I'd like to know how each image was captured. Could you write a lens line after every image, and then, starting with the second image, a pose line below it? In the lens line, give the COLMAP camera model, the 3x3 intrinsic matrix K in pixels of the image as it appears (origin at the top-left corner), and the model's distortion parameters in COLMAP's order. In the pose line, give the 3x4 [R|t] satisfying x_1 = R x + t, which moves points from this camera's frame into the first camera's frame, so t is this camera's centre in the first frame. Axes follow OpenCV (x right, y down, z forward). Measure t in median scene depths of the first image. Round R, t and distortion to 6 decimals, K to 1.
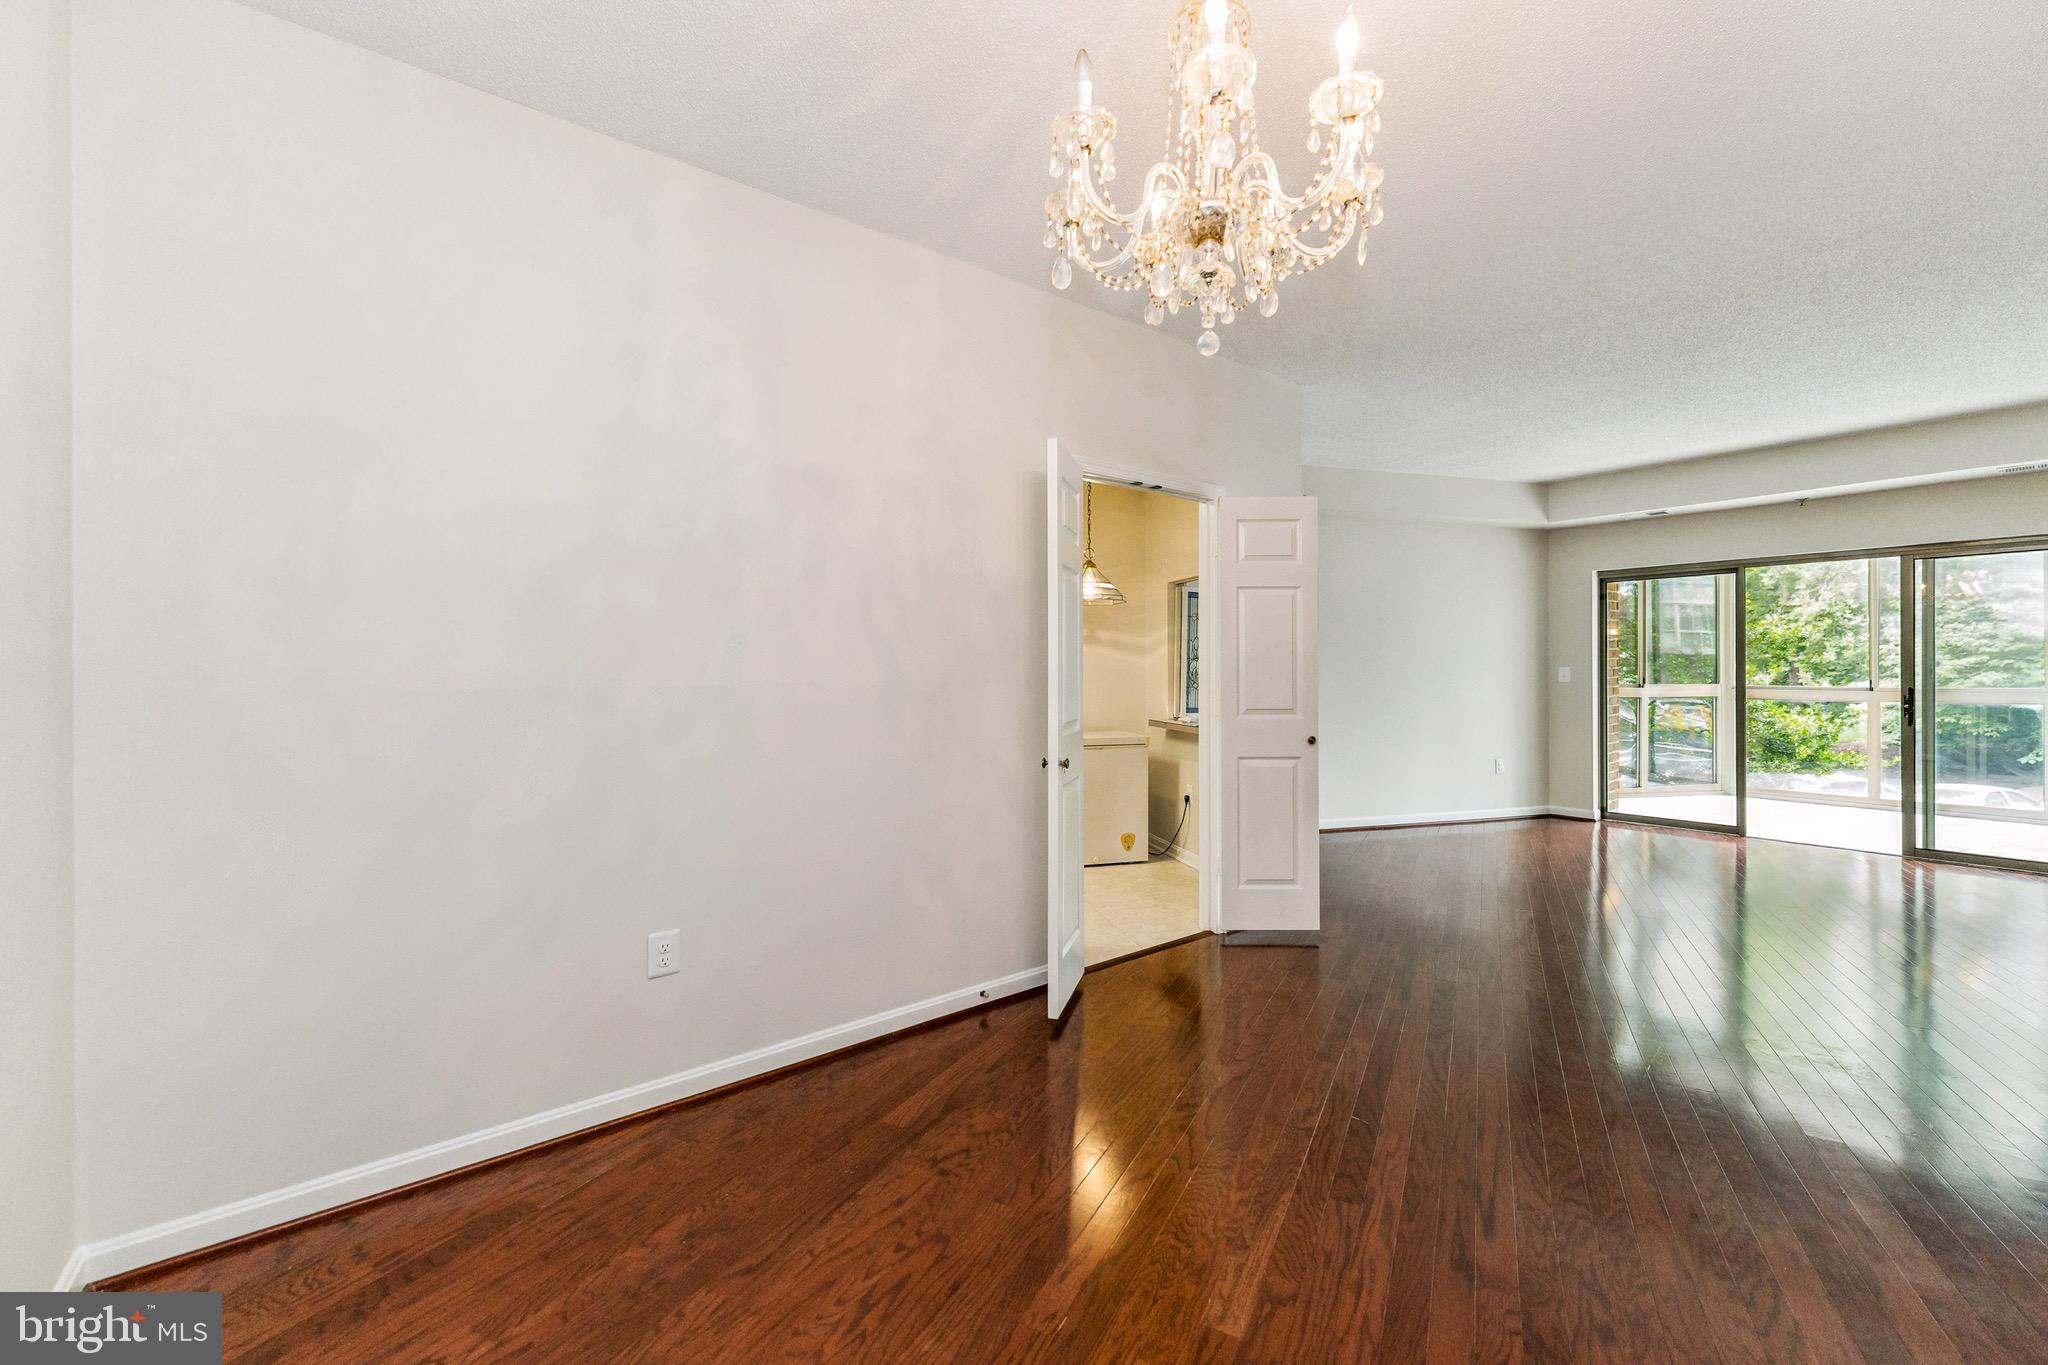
lens RADIAL K [[833.0, 0, 1027.6], [0, 833.0, 701.6], [0, 0, 1]] dist [-0.000465, 0.000062]
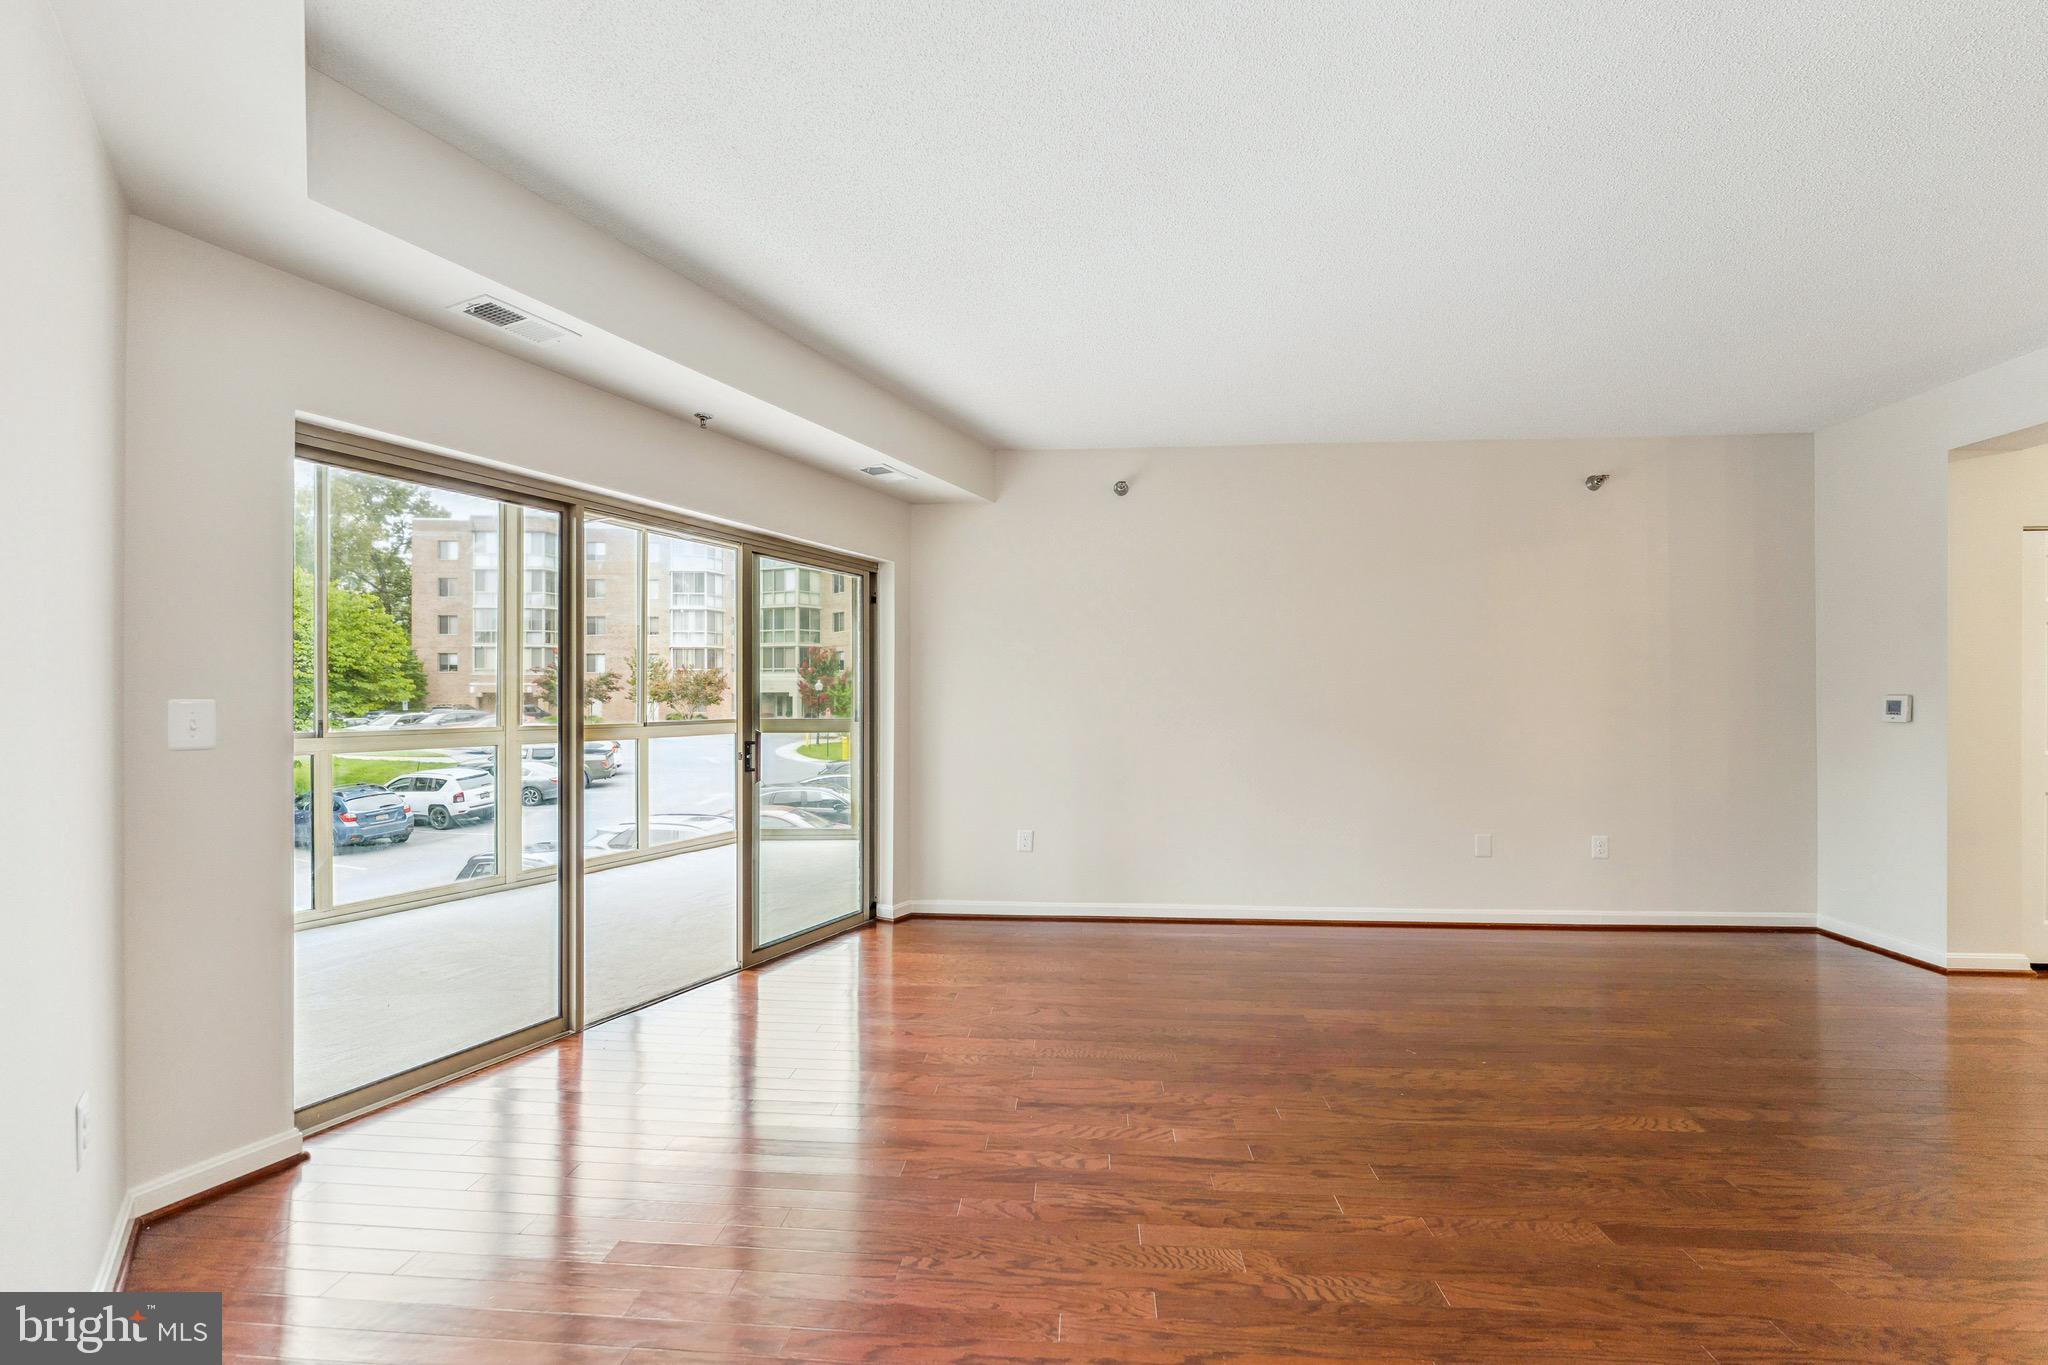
lens RADIAL K [[822.8, 0, 1025.7], [0, 822.8, 692.6], [0, 0, 1]] dist [-0.002909, -0.000174]
pose [[-0.416962, 0.001780, 0.908922, 0.669503], [0.014975, 0.999876, 0.004911, -0.095038], [-0.908801, 0.015659, -0.416937, 2.843433]]
